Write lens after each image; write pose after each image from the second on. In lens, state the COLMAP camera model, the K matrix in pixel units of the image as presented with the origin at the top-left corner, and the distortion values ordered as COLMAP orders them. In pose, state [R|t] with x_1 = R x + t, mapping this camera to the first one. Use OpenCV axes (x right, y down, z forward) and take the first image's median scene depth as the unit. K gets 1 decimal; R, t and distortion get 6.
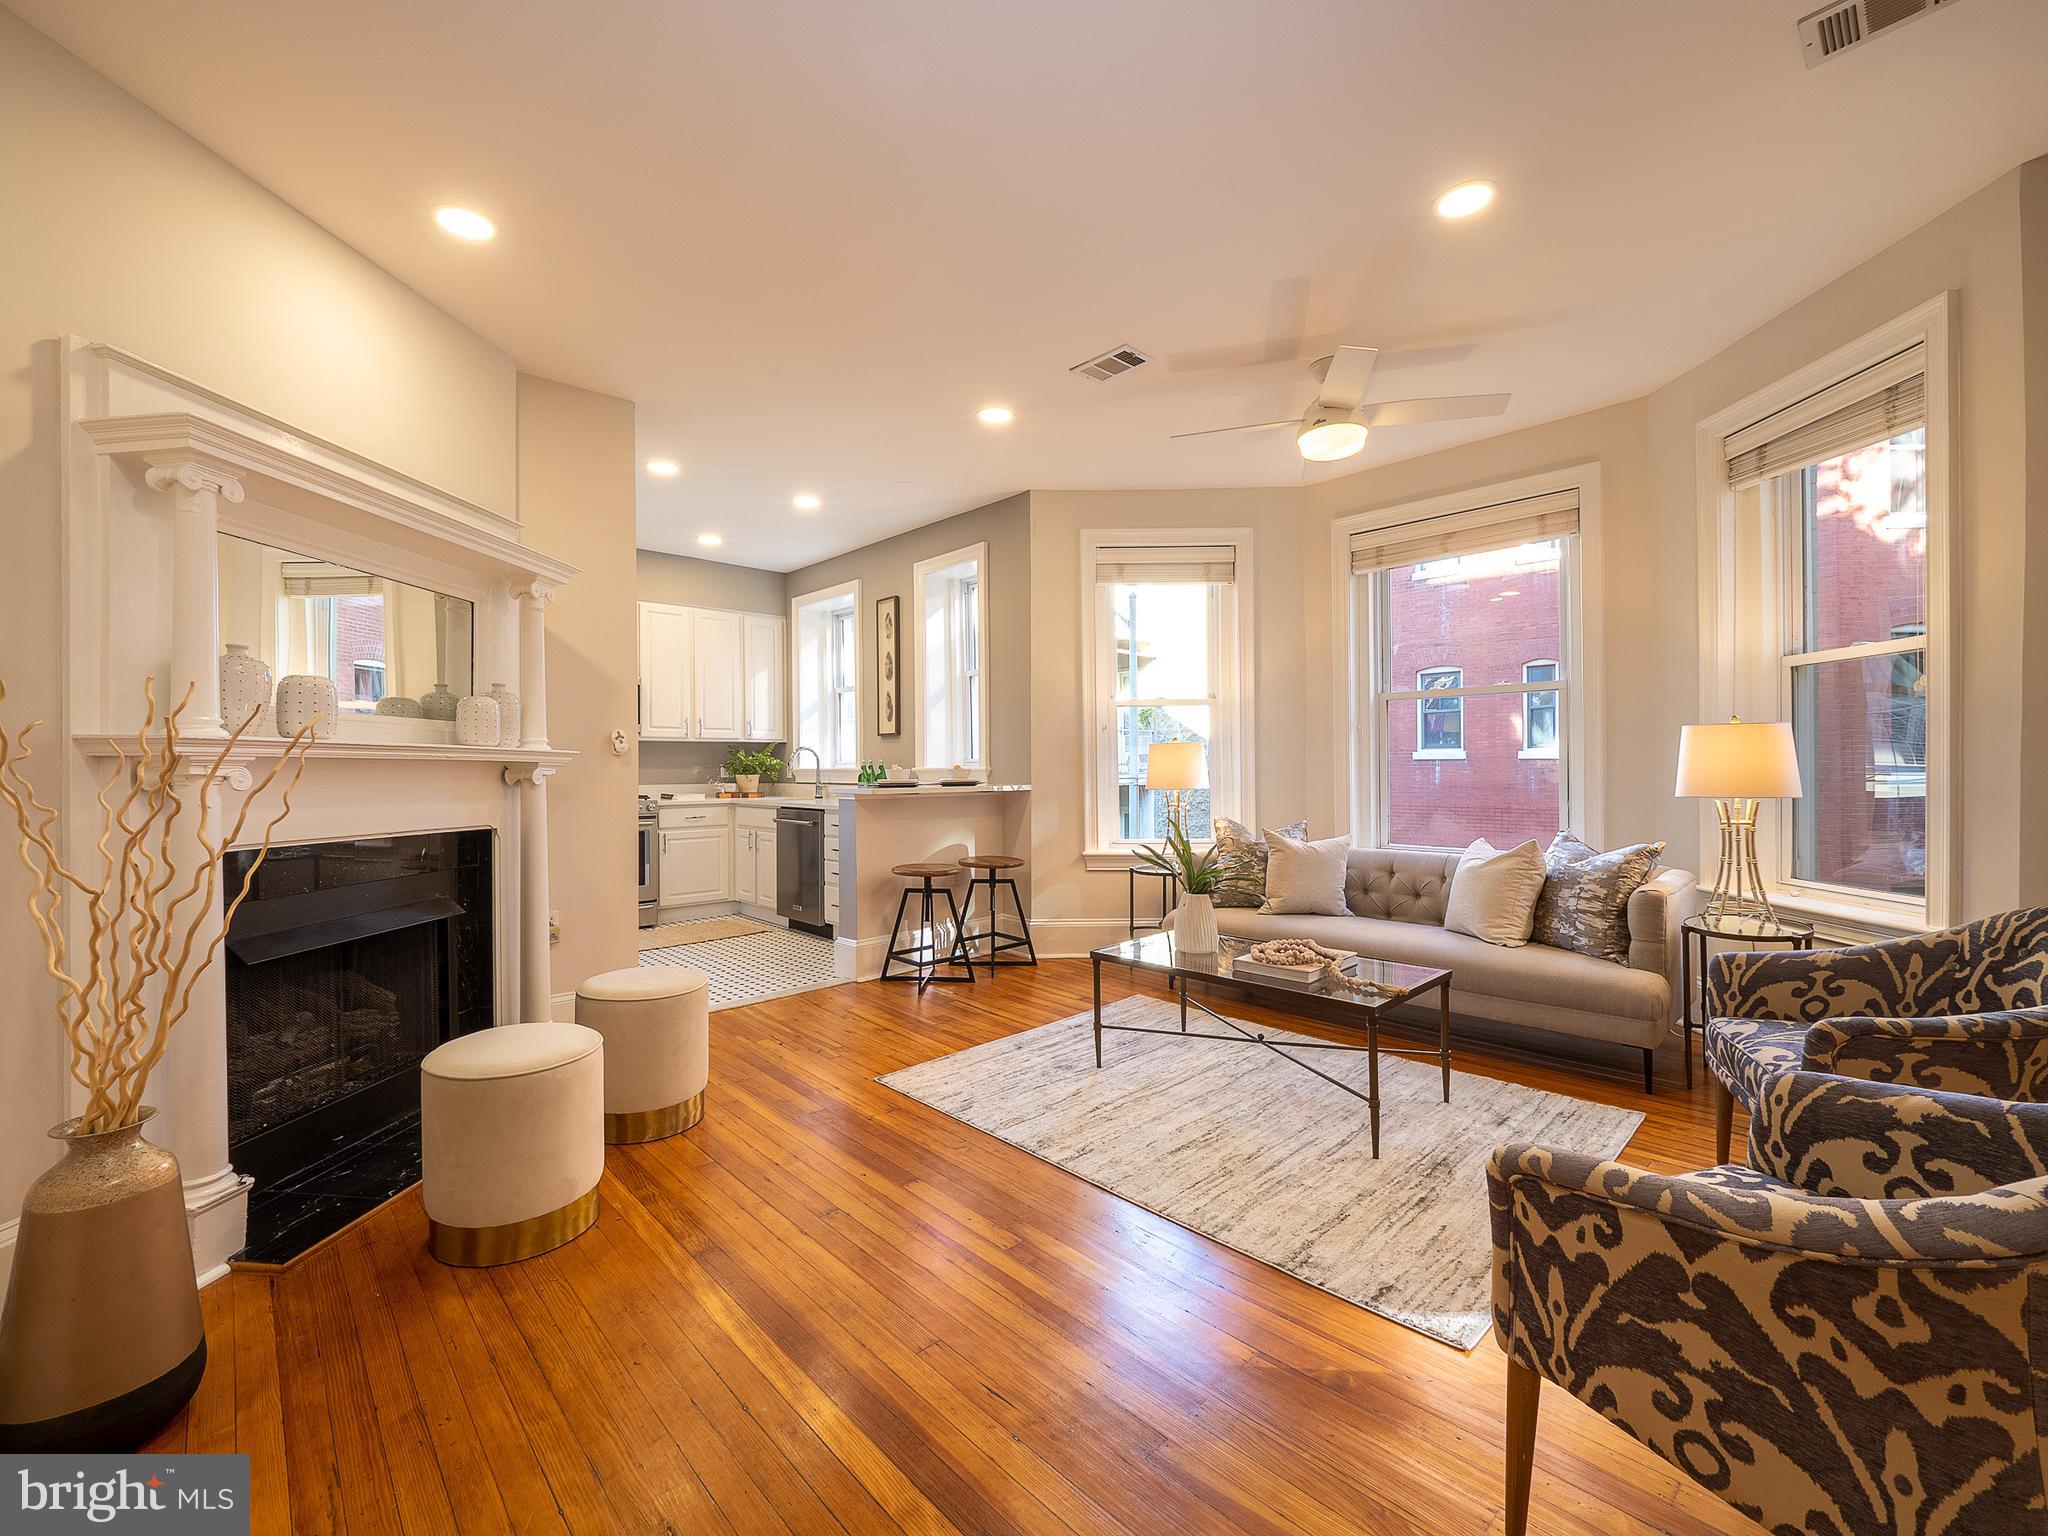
lens RADIAL K [[879.8, 0, 1024.0], [0, 879.8, 768.0], [0, 0, 1]] dist [-0.002725, -0.000298]
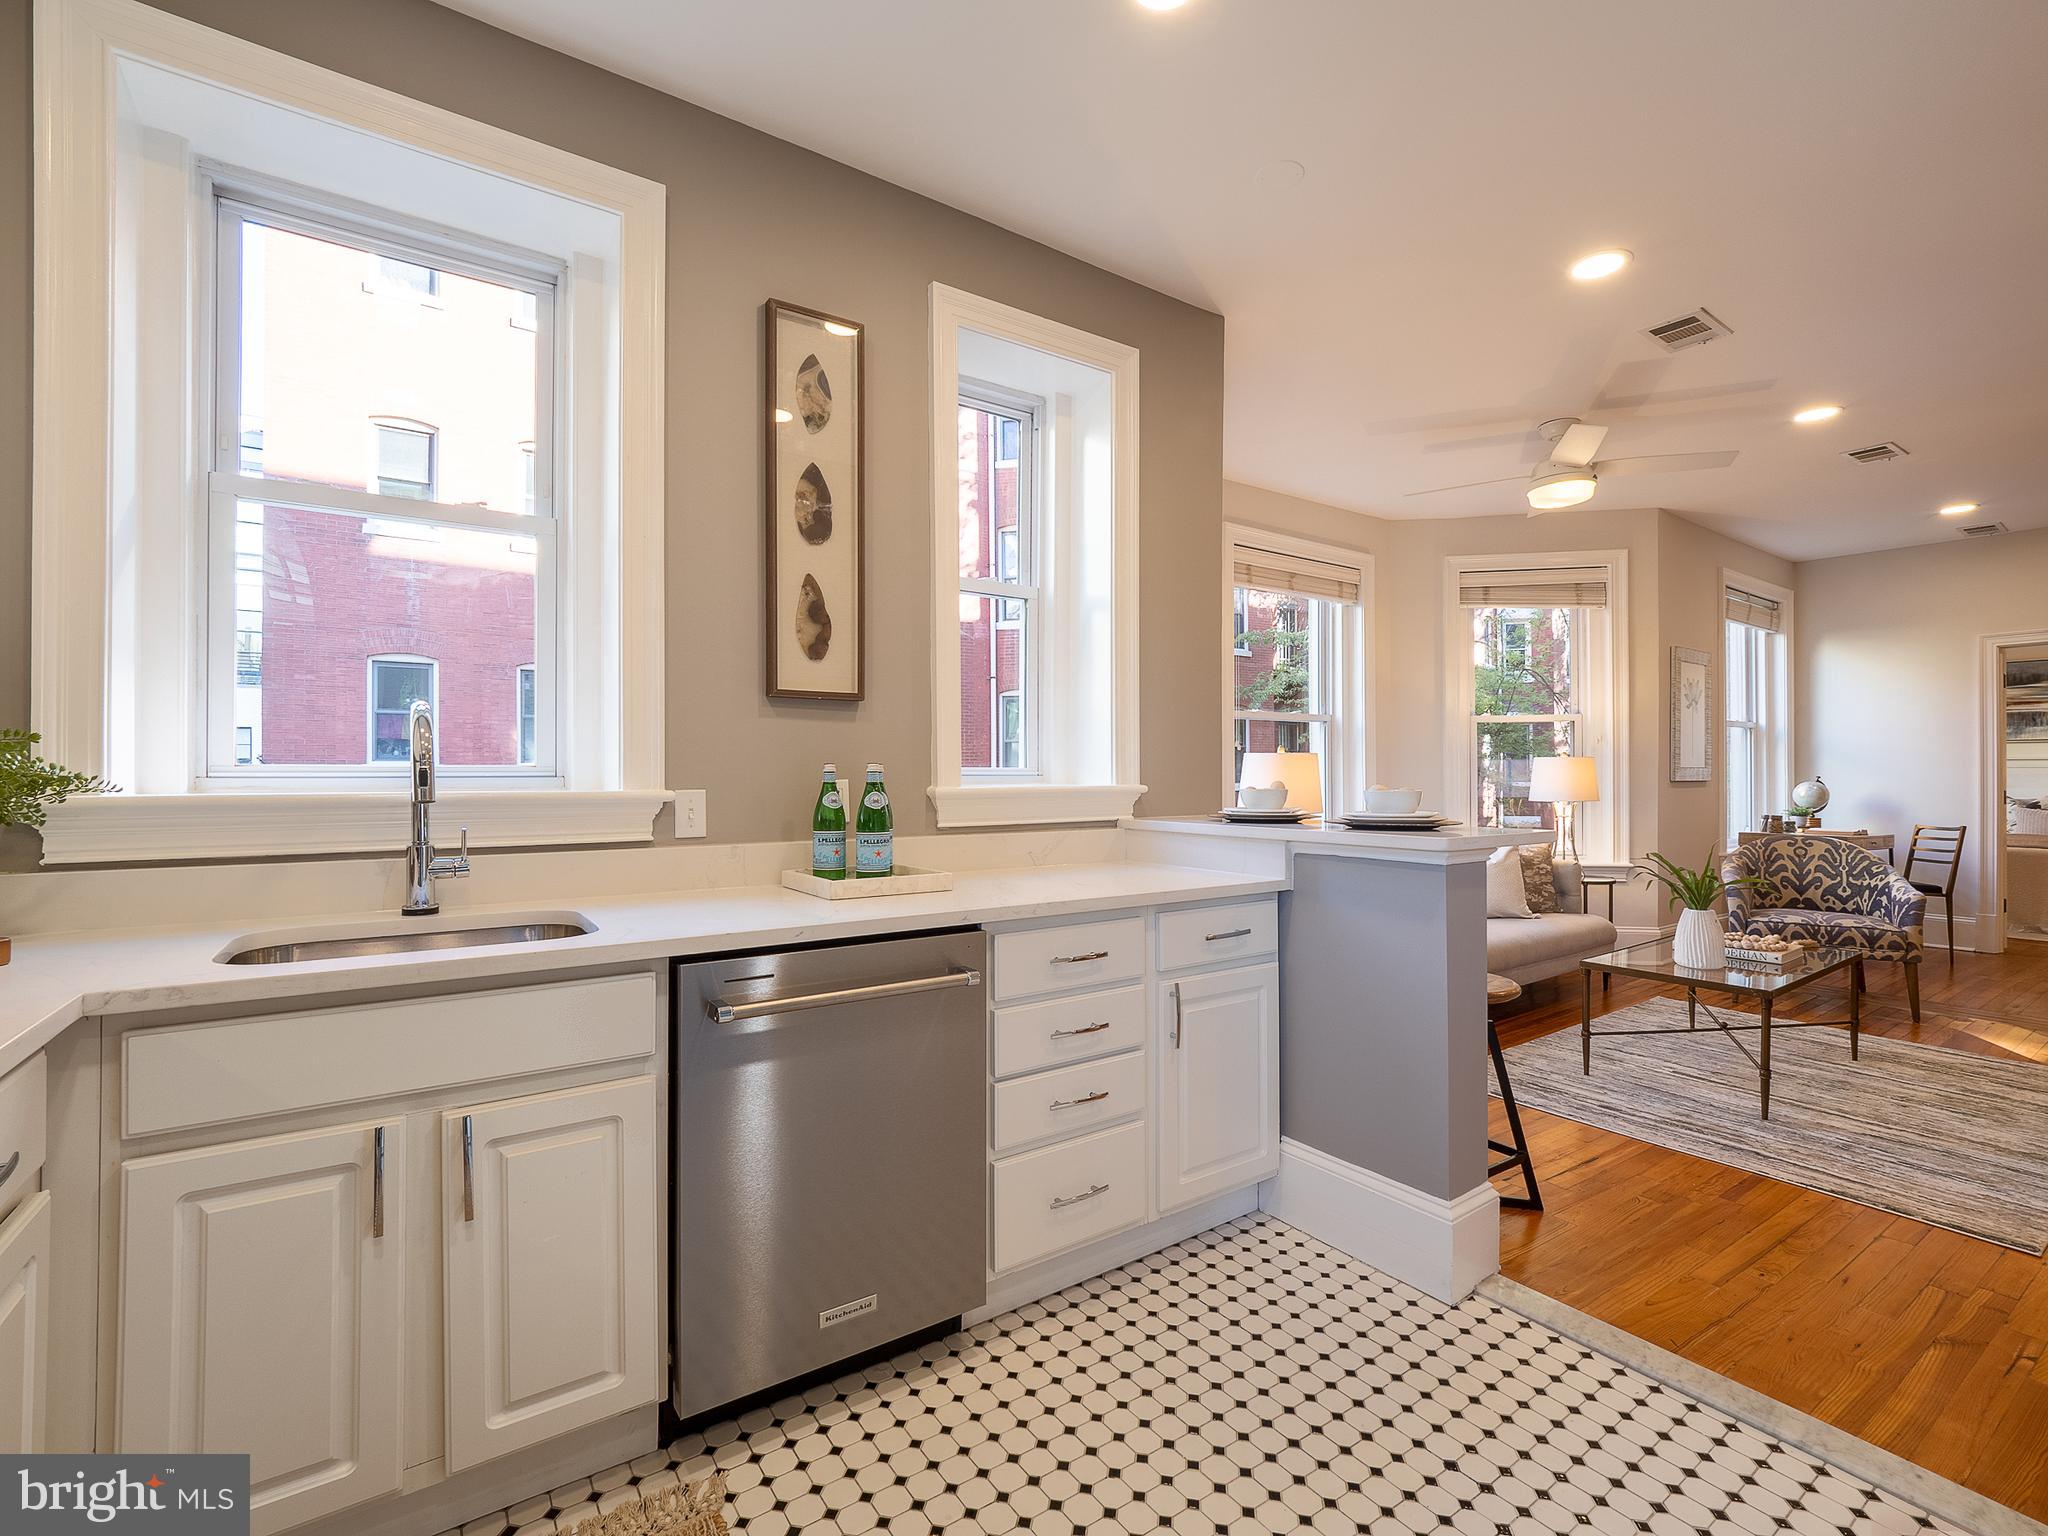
lens RADIAL K [[907.3, 0, 1032.7], [0, 907.3, 770.1], [0, 0, 1]] dist [-0.010333, -0.000133]
pose [[0.142866, 0.014597, 0.989634, -0.498752], [0.005043, 0.999868, -0.015476, -0.001690], [-0.989729, 0.007202, 0.142773, 0.850986]]
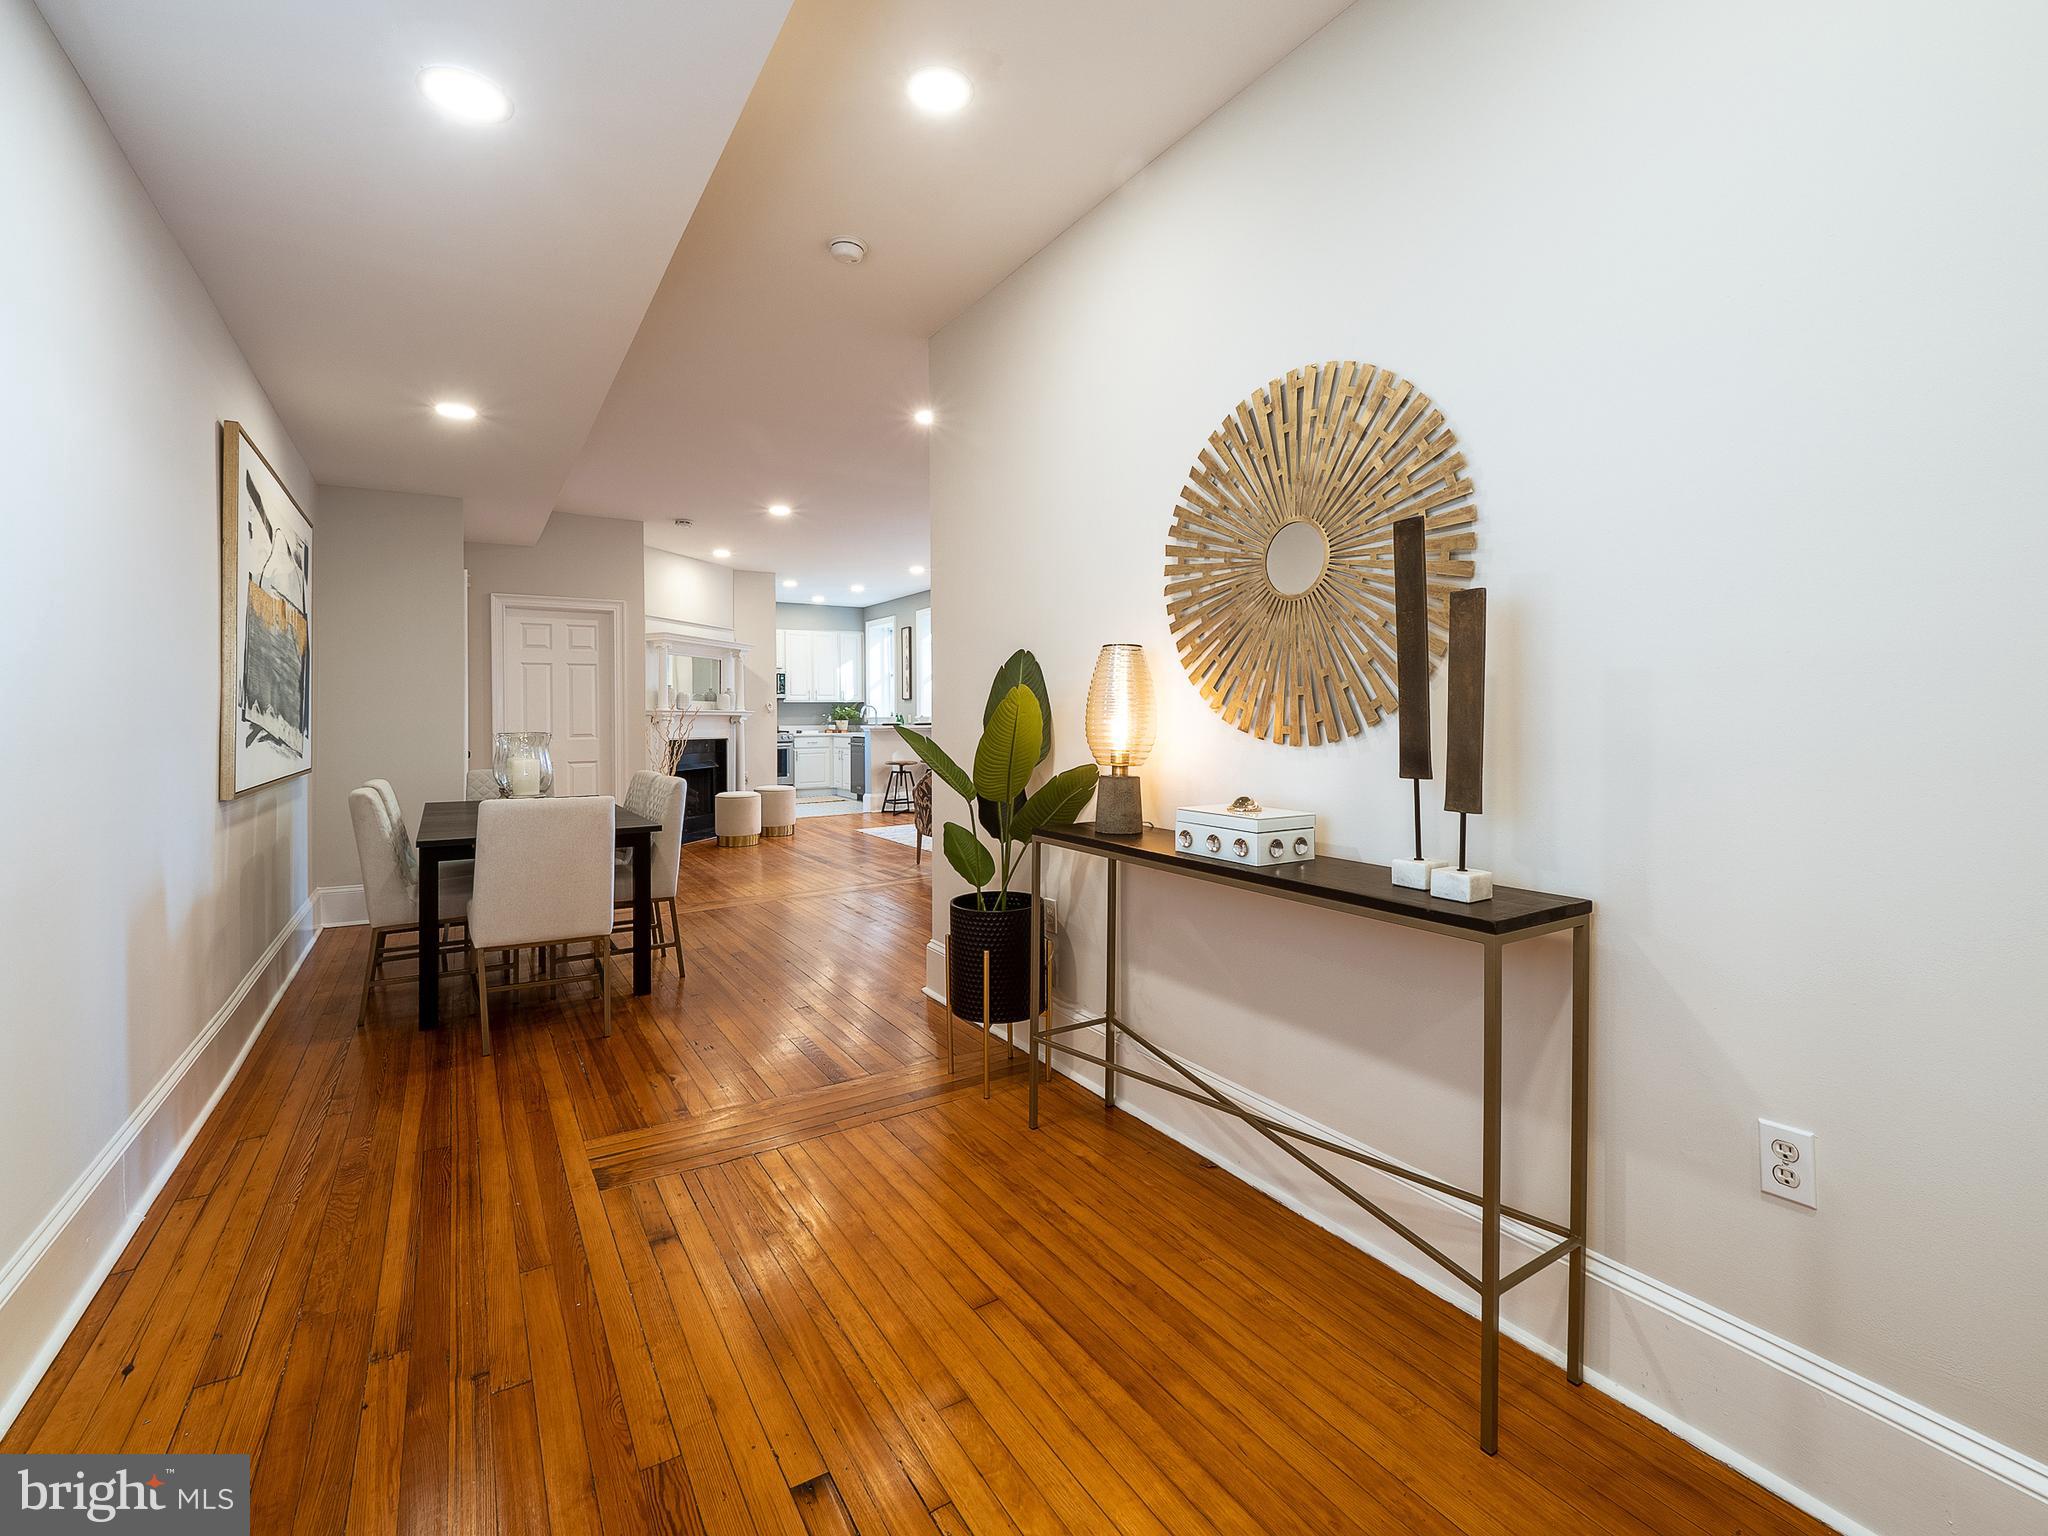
lens RADIAL K [[908.3, 0, 1022.7], [0, 908.3, 718.2], [0, 0, 1]] dist [-0.000873, -0.000072]
pose [[0.982886, 0.000798, -0.184212, 0.449108], [0.000026, 0.999990, 0.004469, -0.005358], [0.184213, -0.004397, 0.982876, -0.874510]]
